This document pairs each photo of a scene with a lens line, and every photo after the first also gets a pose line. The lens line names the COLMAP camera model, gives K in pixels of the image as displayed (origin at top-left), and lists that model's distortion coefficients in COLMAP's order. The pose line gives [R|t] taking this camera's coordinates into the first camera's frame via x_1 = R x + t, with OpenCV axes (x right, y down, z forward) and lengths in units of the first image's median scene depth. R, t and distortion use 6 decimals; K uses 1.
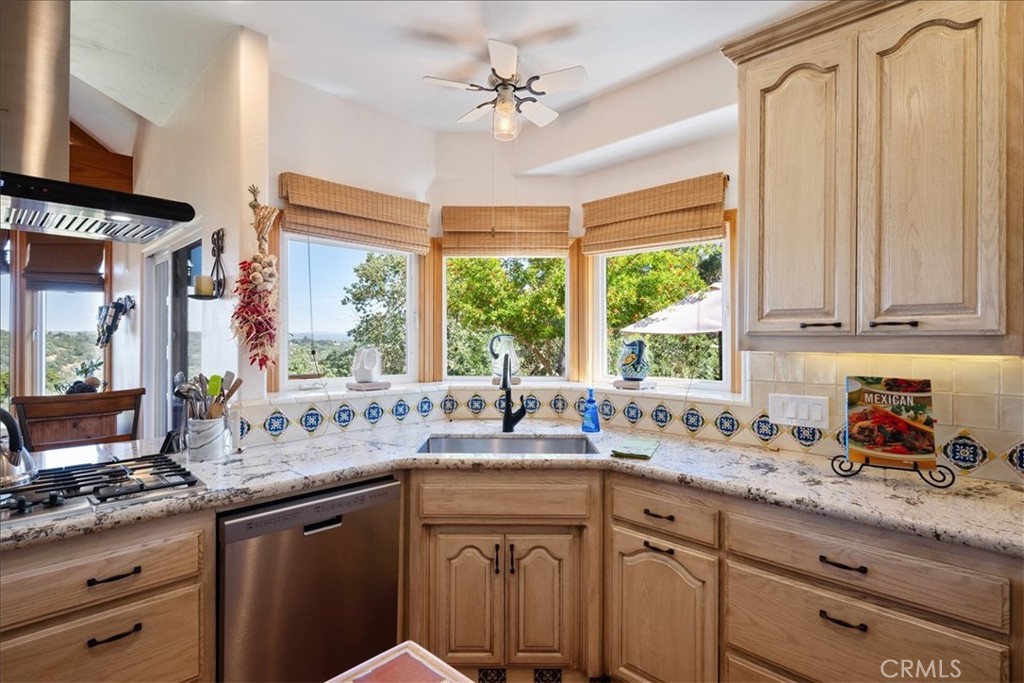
lens RADIAL K [[514.1, 0, 515.7], [0, 514.1, 335.4], [0, 0, 1]] dist [0.000717, 0.000040]
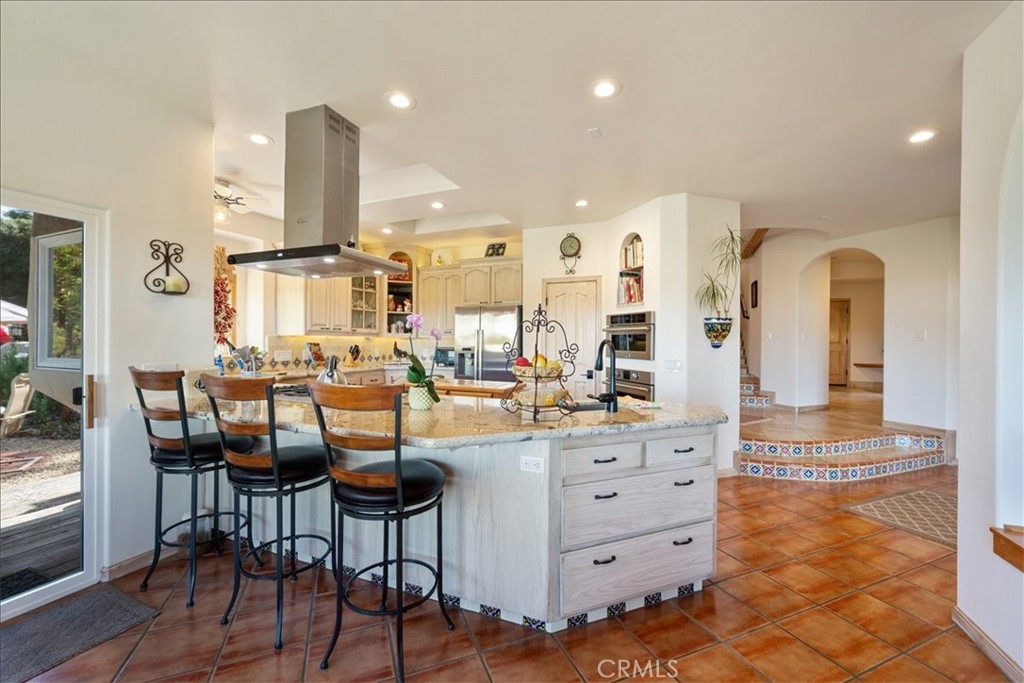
lens RADIAL K [[388.8, 0, 502.8], [0, 388.8, 339.0], [0, 0, 1]] dist [-0.002305, -0.003047]
pose [[-0.358203, 0.000369, 0.933644, -2.140878], [-0.012584, 0.999907, -0.005223, 0.047096], [-0.933559, -0.013620, -0.358165, 0.661333]]
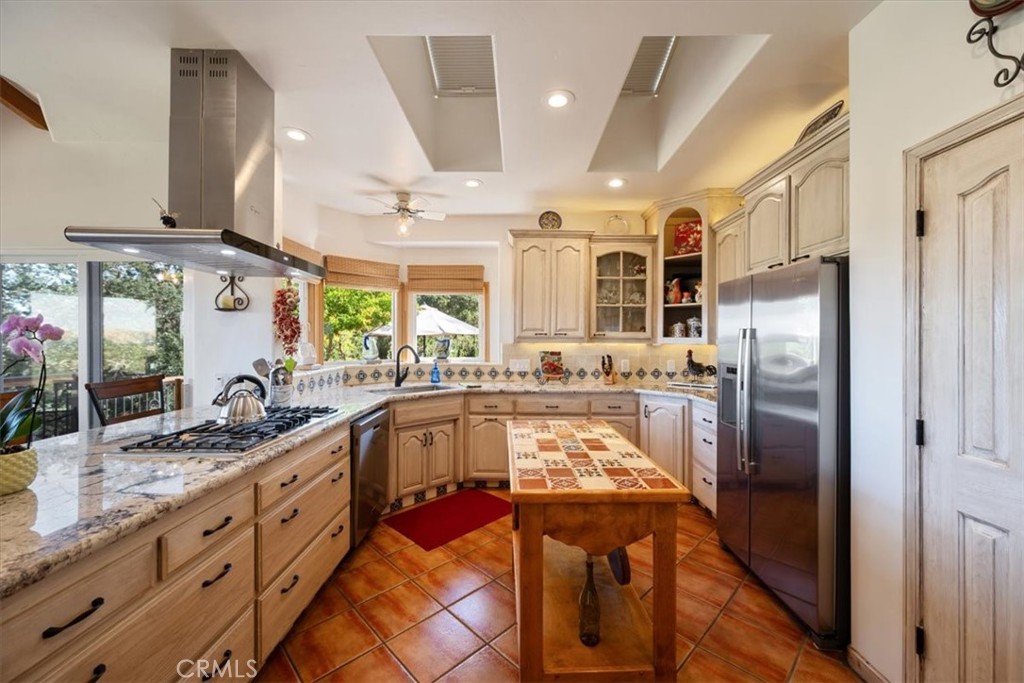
lens RADIAL K [[388.8, 0, 520.5], [0, 388.8, 339.8], [0, 0, 1]] dist [-0.002305, -0.003047]
pose [[0.702295, 0.001483, 0.711885, -0.944129], [-0.007708, 0.999955, 0.005521, 0.002214], [-0.711845, -0.009365, 0.702275, -0.444461]]
